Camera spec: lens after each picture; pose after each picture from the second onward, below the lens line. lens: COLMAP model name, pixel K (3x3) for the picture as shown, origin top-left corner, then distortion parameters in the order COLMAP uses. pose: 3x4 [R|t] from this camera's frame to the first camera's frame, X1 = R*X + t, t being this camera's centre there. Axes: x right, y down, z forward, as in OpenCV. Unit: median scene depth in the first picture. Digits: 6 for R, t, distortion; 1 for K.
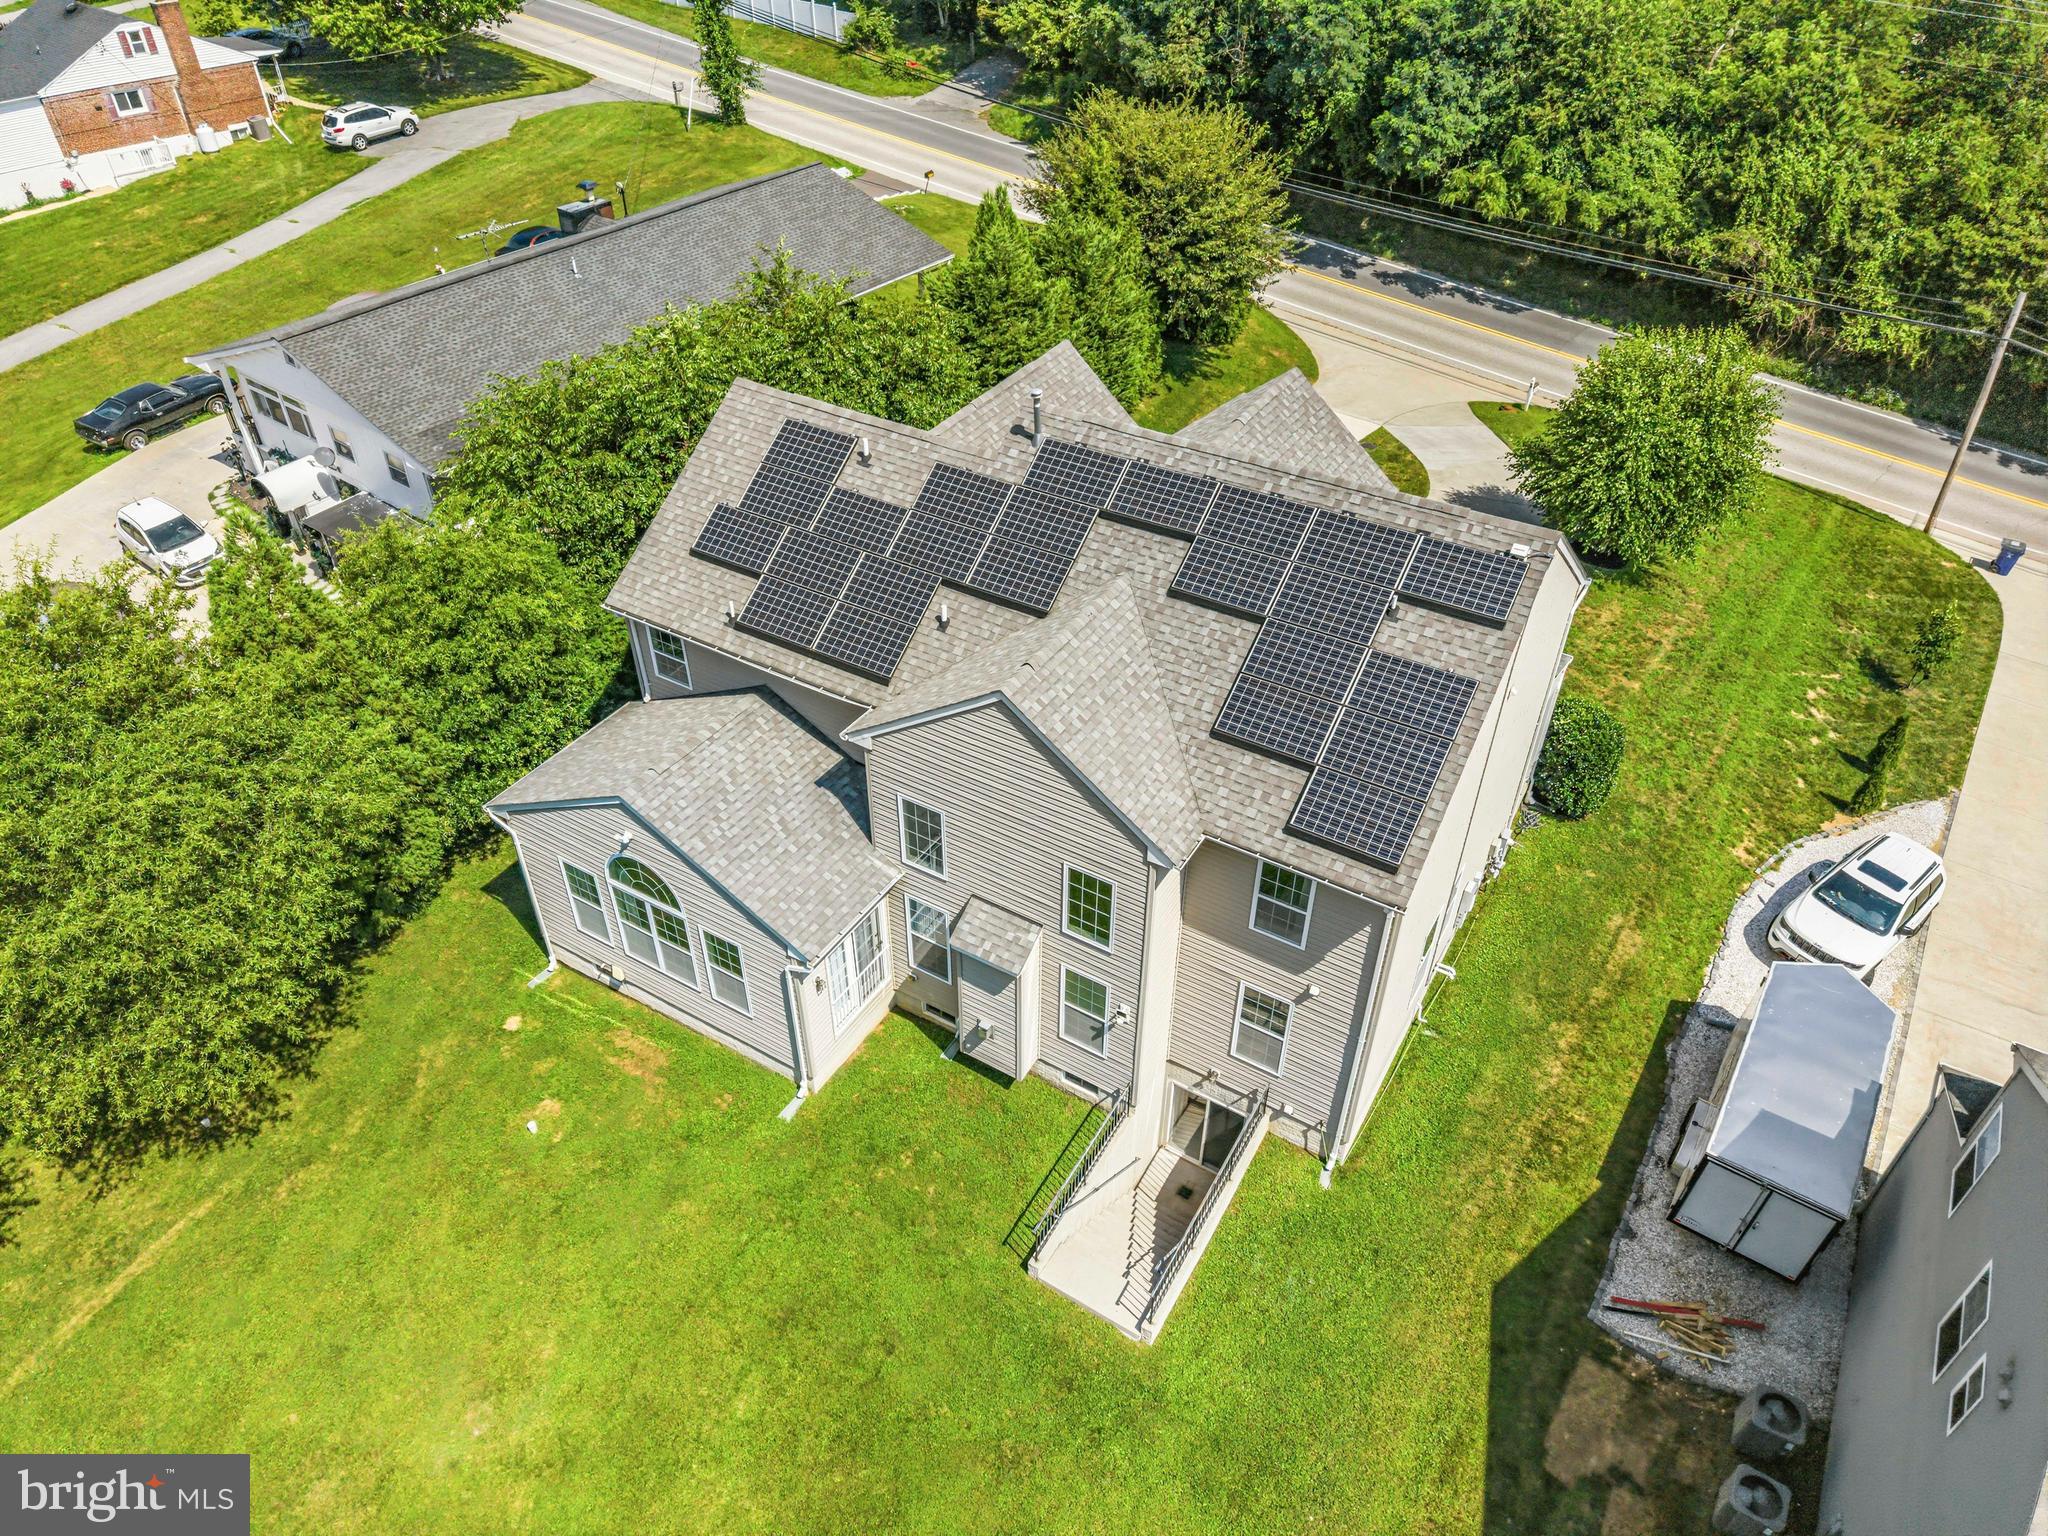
lens RADIAL K [[1371.8, 0, 1024.0], [0, 1371.8, 768.0], [0, 0, 1]] dist [0.013543, -0.006983]
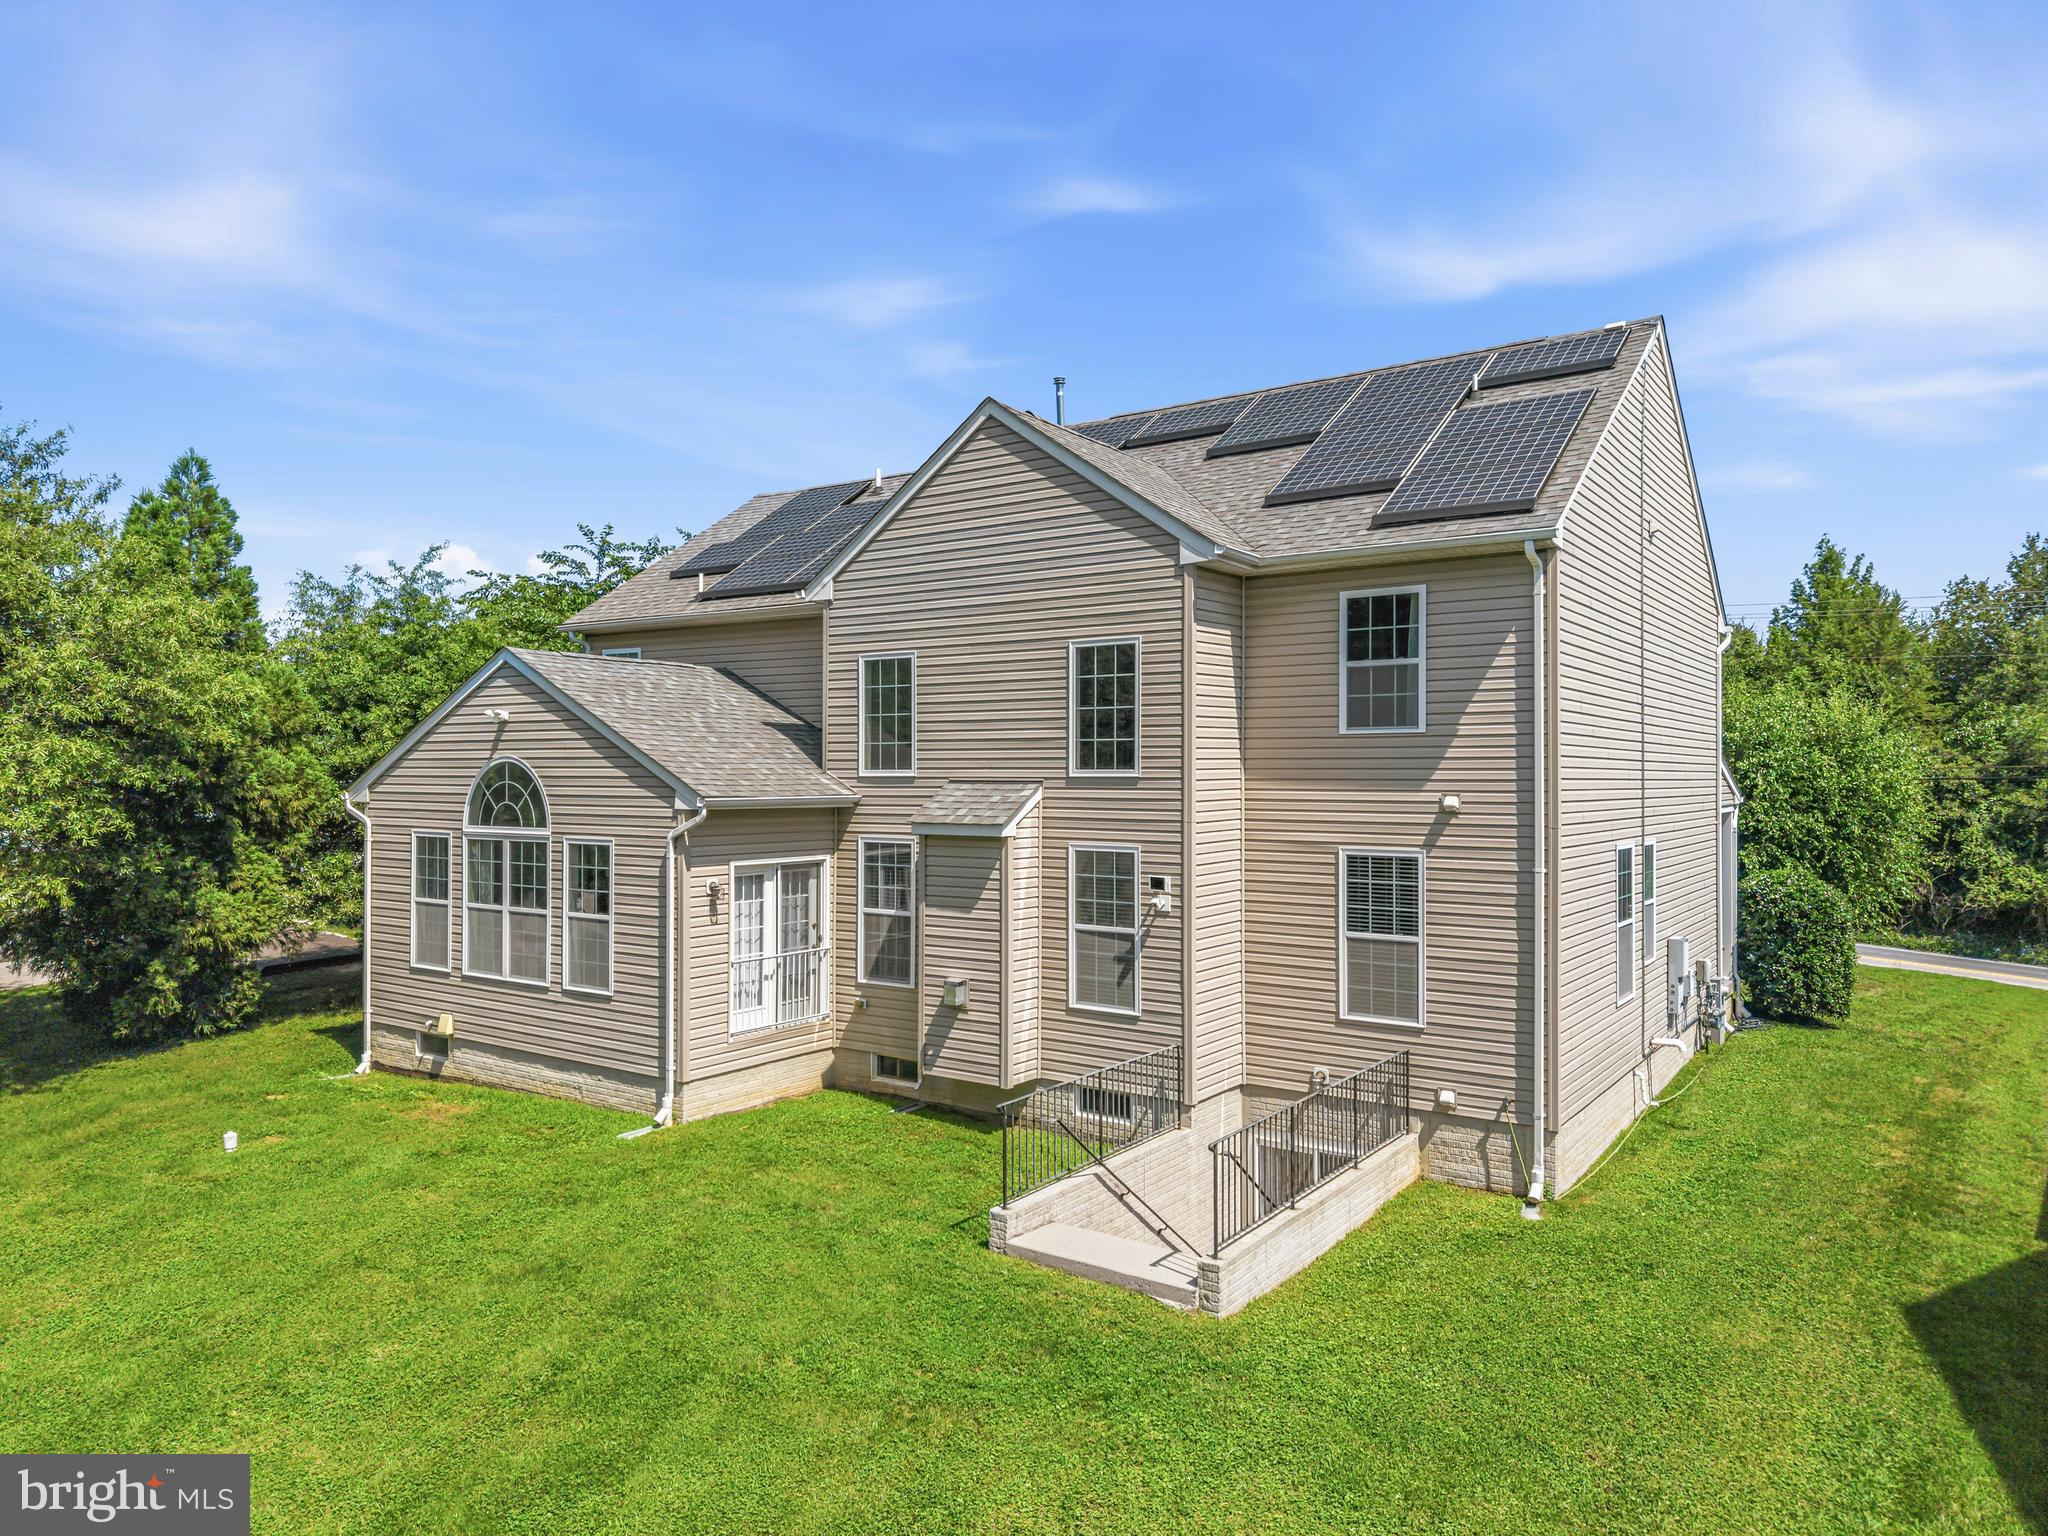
lens RADIAL K [[1376.0, 0, 1024.0], [0, 1376.0, 768.0], [0, 0, 1]] dist [0.003823, -0.003227]
pose [[0.997527, -0.000768, -0.070281, 0.027327], [-0.043867, 0.774480, -0.631076, 0.281763], [0.054916, 0.632598, 0.772531, 0.233617]]
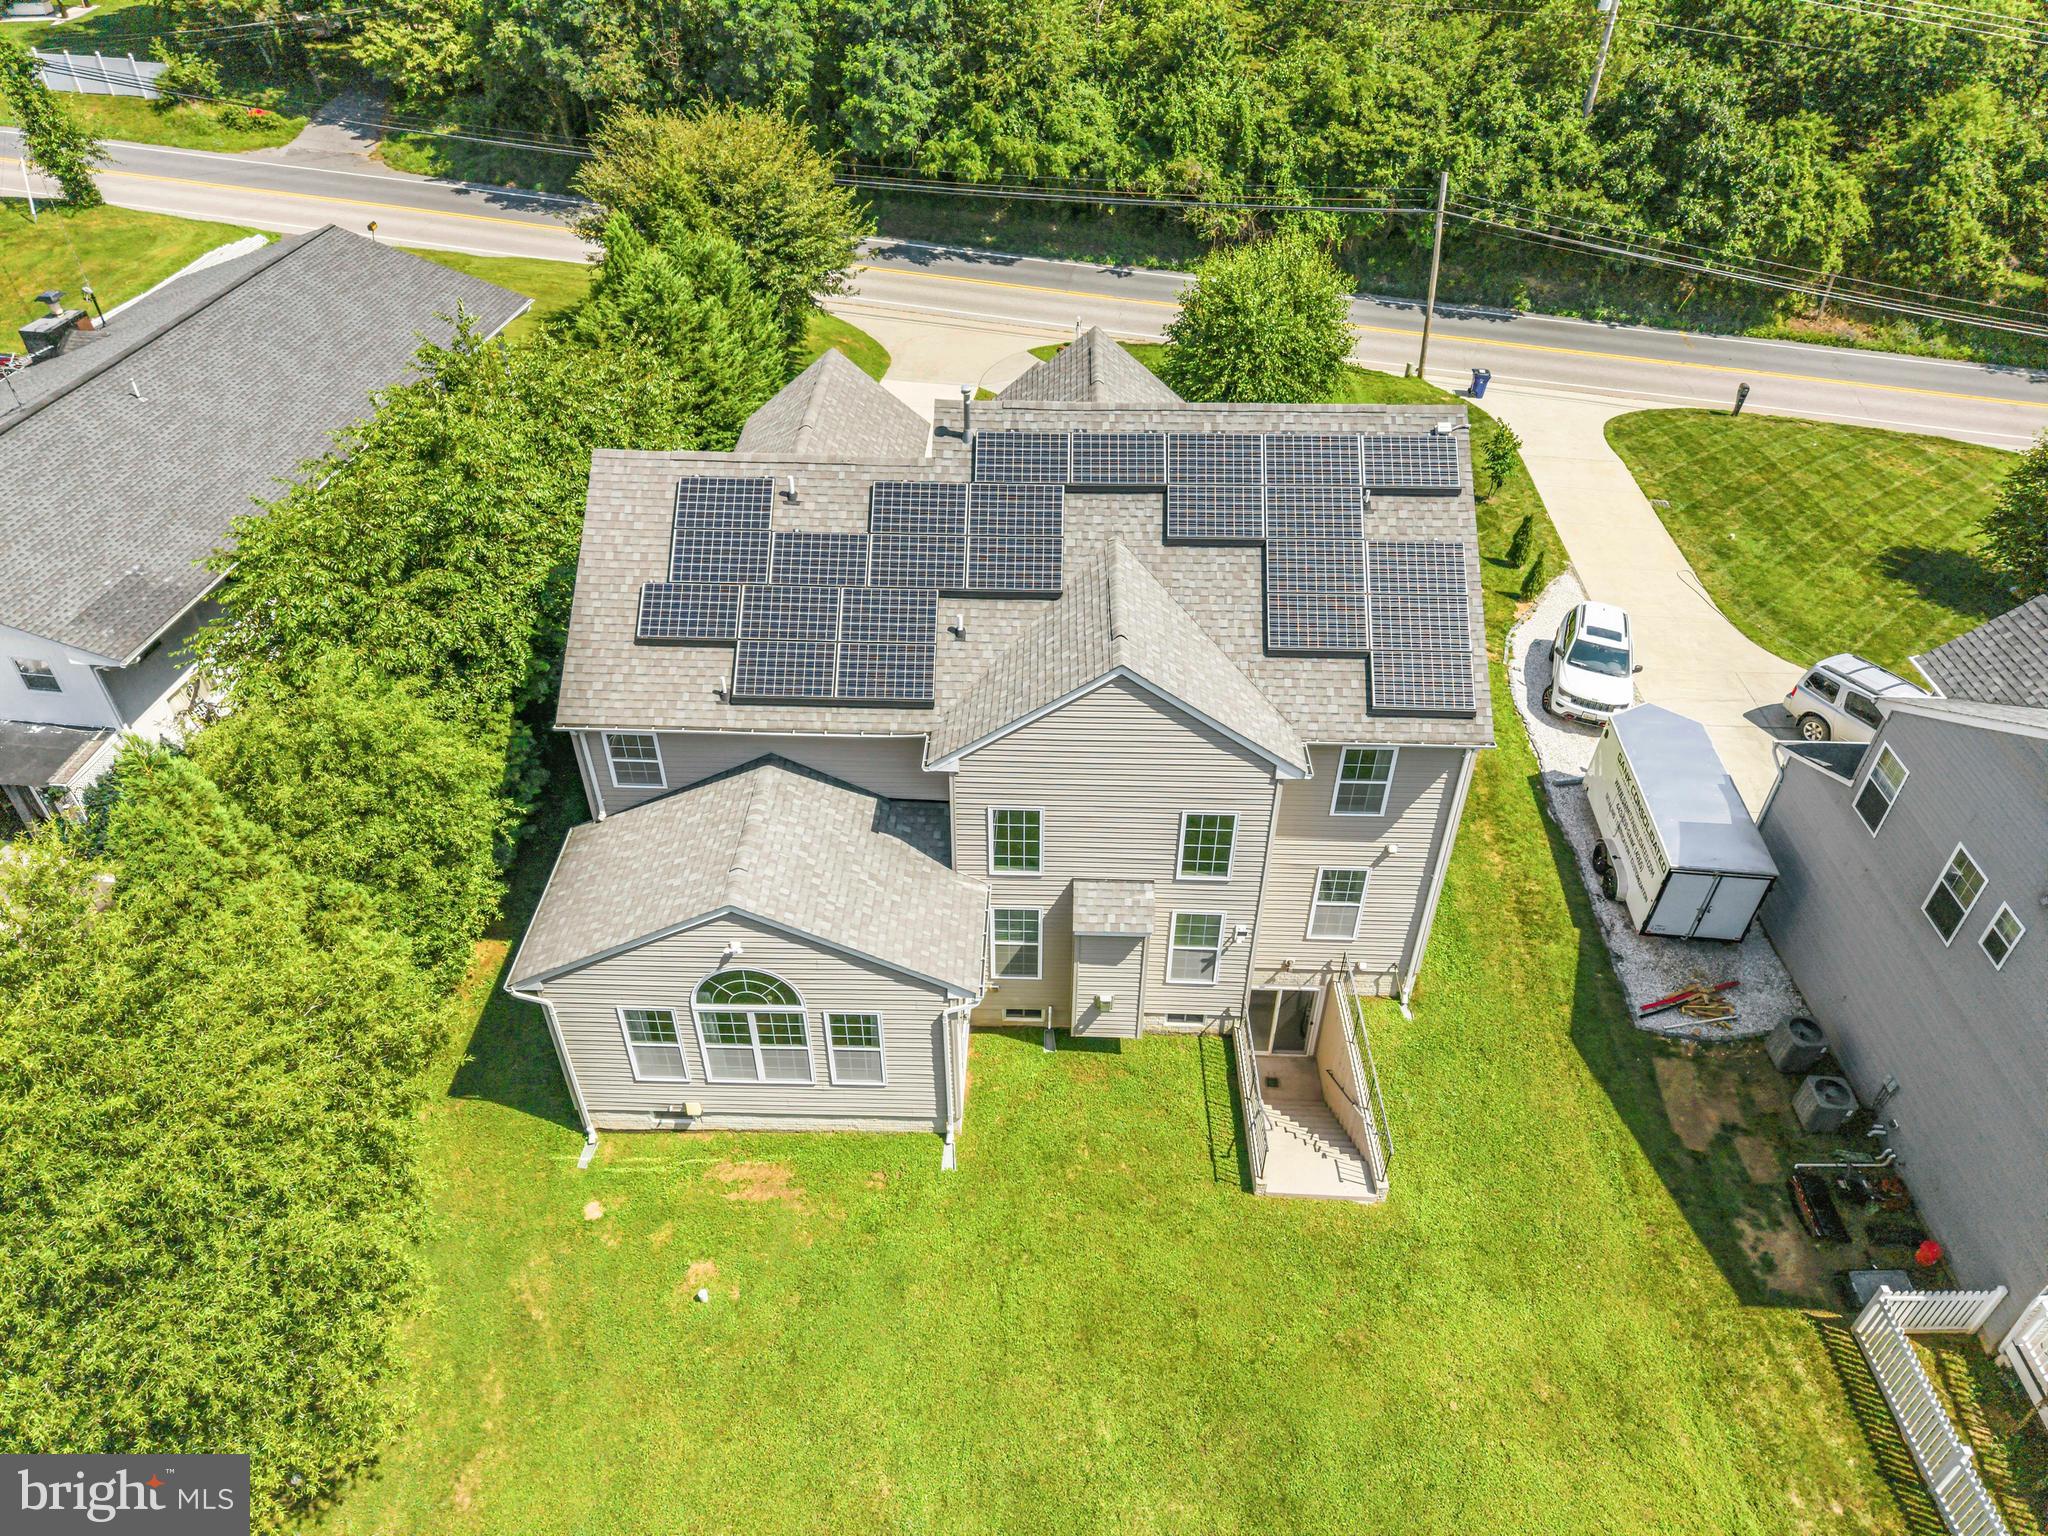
lens RADIAL K [[1370.0, 0, 1024.0], [0, 1370.0, 768.0], [0, 0, 1]] dist [0.012793, -0.006107]
pose [[0.869244, -0.310811, 0.384462, -0.228005], [0.309452, 0.948539, 0.067179, -0.034218], [-0.385558, 0.060578, 0.920693, 0.038963]]
